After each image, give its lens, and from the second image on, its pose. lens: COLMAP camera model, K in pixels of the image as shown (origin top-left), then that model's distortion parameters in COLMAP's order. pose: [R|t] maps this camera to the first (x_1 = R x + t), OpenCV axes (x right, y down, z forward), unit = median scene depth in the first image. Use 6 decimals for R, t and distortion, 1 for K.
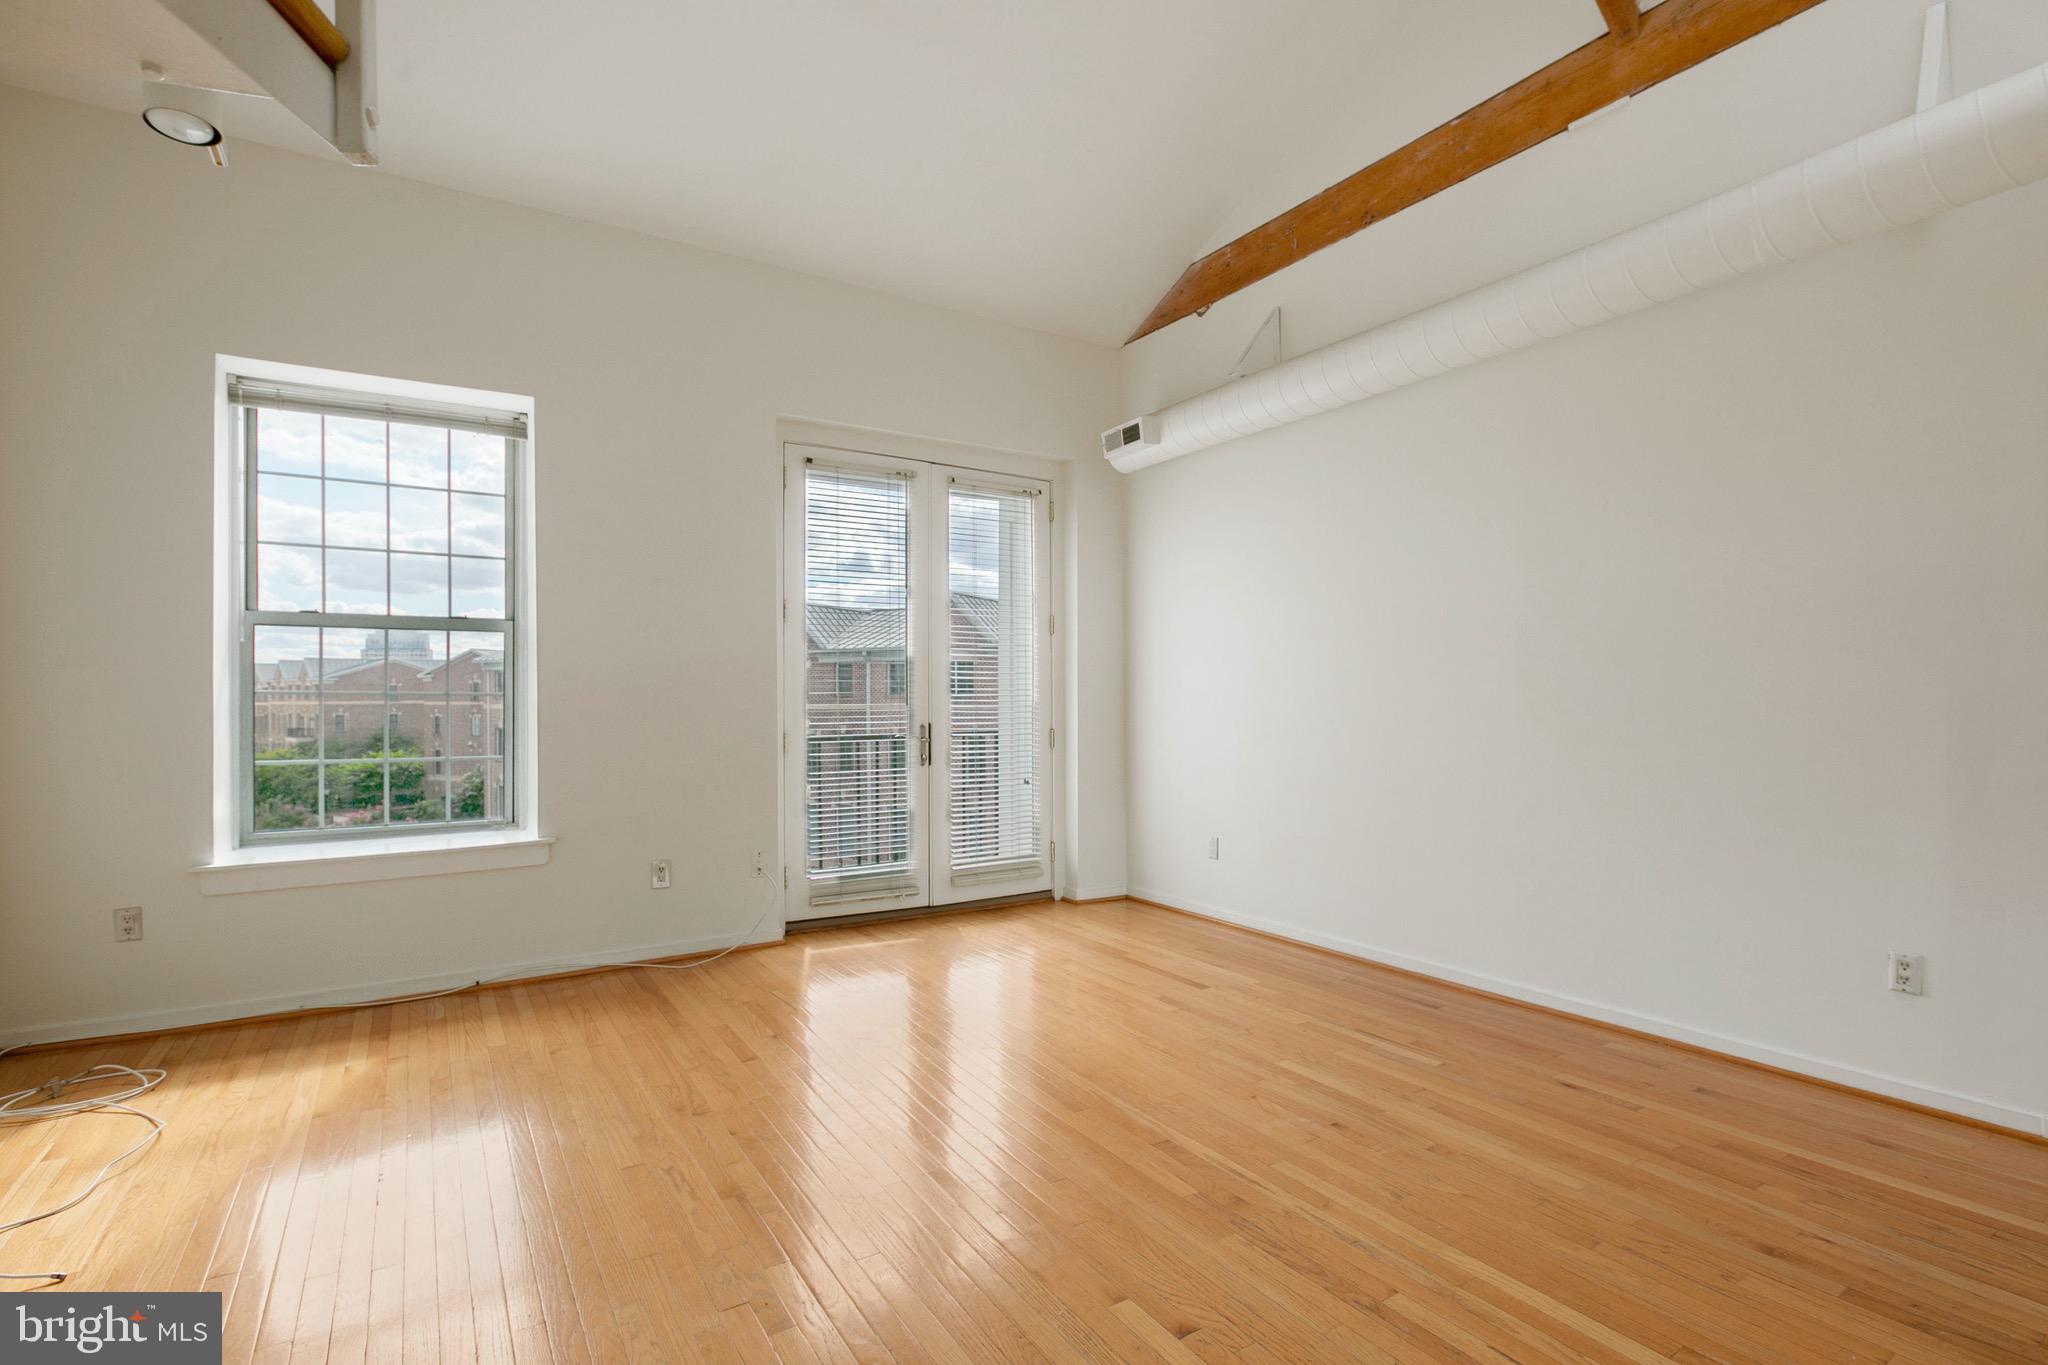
lens RADIAL K [[971.5, 0, 1030.3], [0, 971.5, 695.4], [0, 0, 1]] dist [-0.028274, 0.001071]
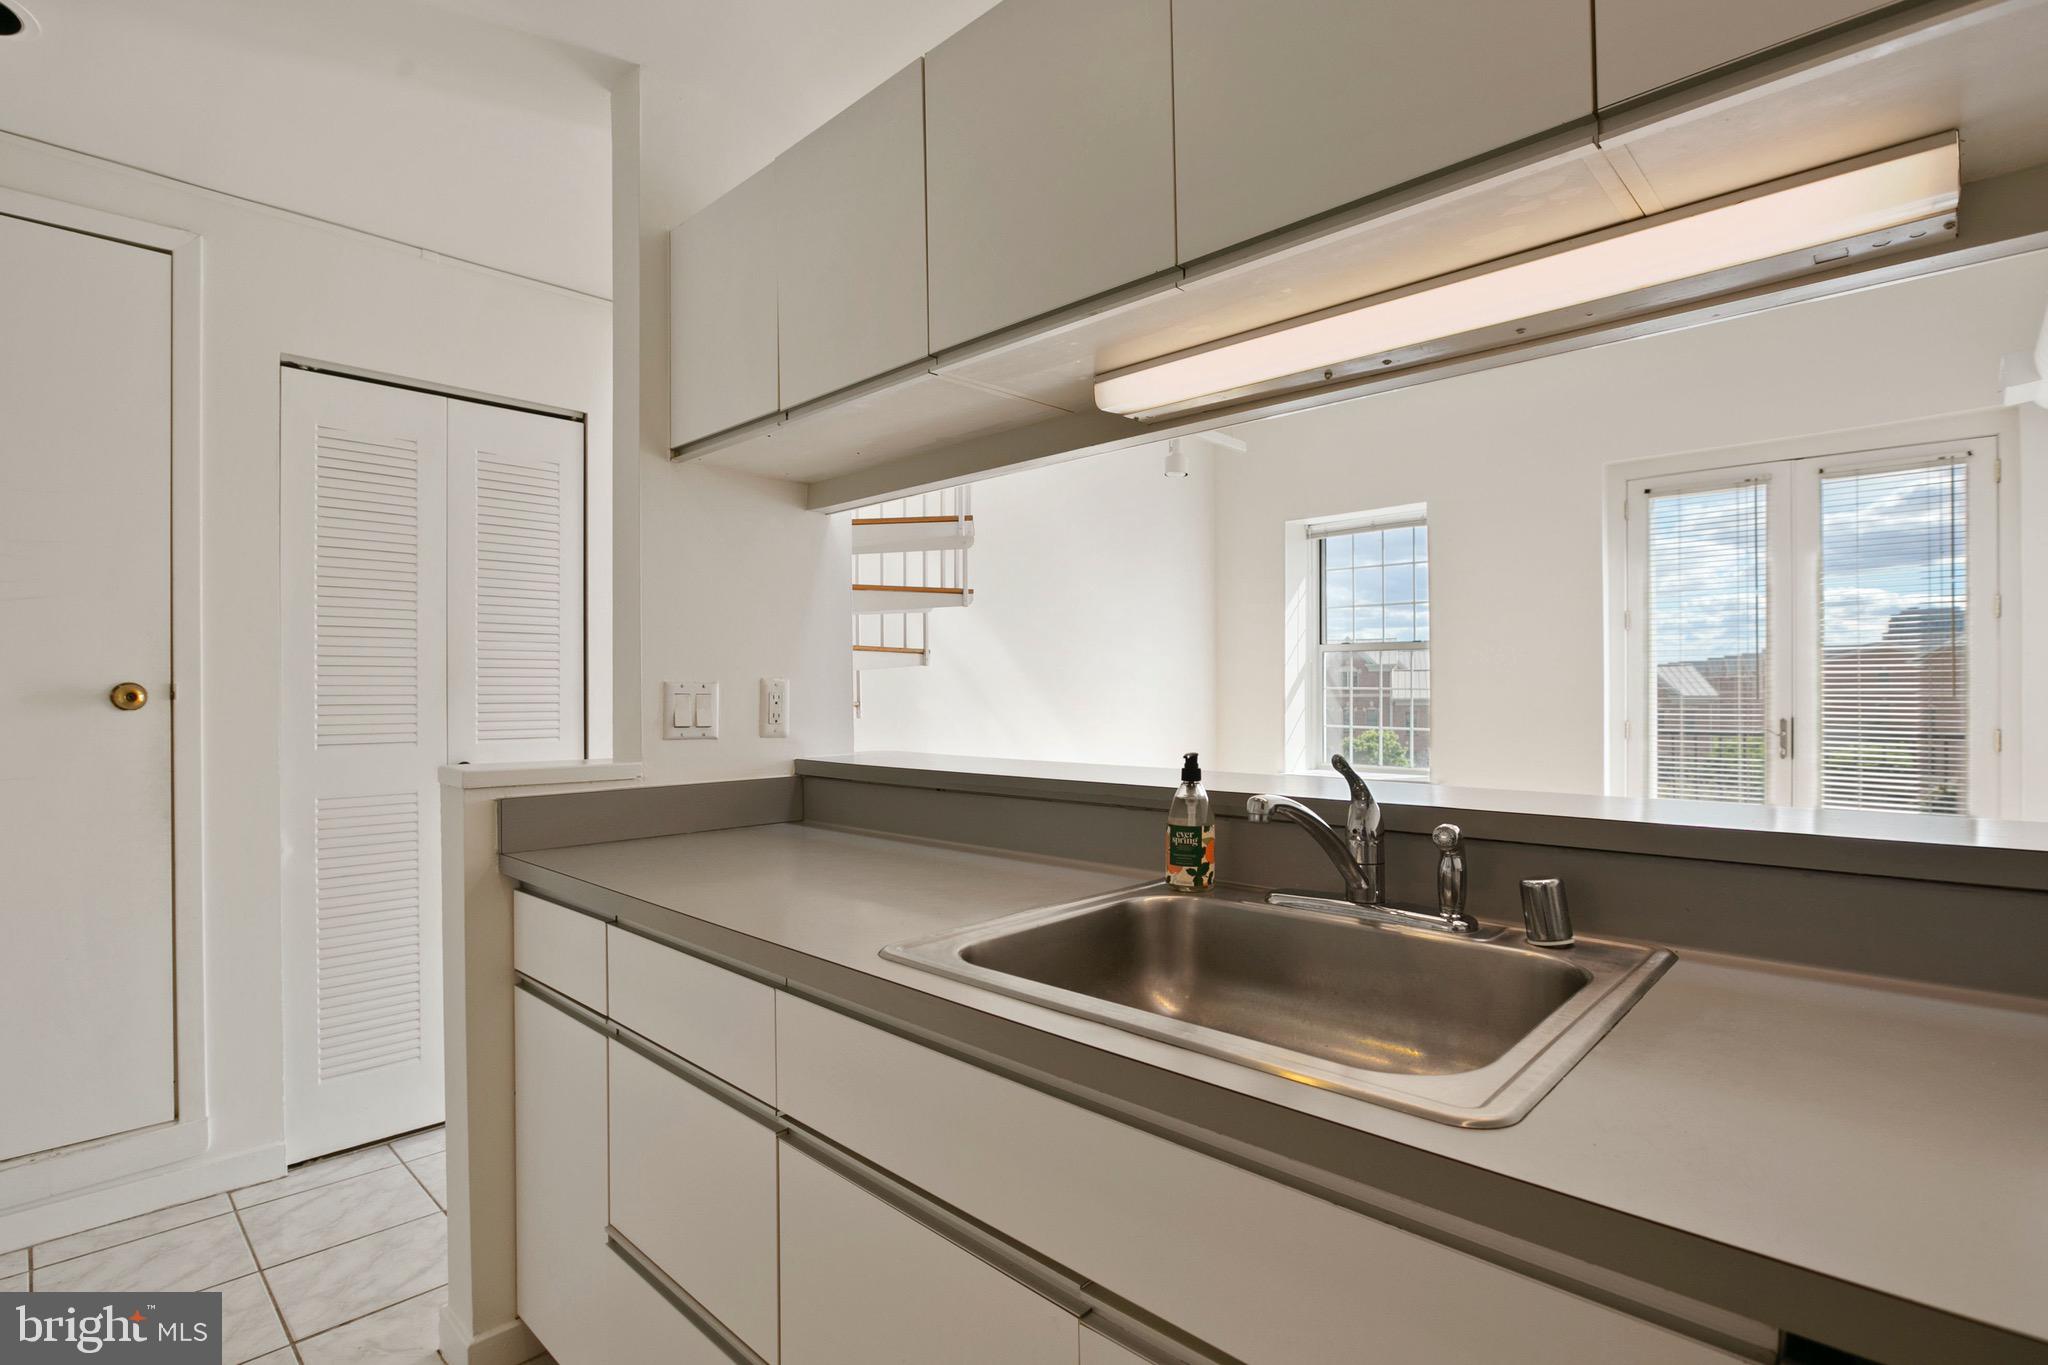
lens RADIAL K [[972.9, 0, 1024.0], [0, 972.9, 682.5], [0, 0, 1]] dist [-0.014010, -0.000250]
pose [[0.227354, -0.004935, -0.973800, 1.032543], [0.003293, 0.999985, -0.004299, -0.009175], [0.973807, -0.002229, 0.227367, -0.012891]]
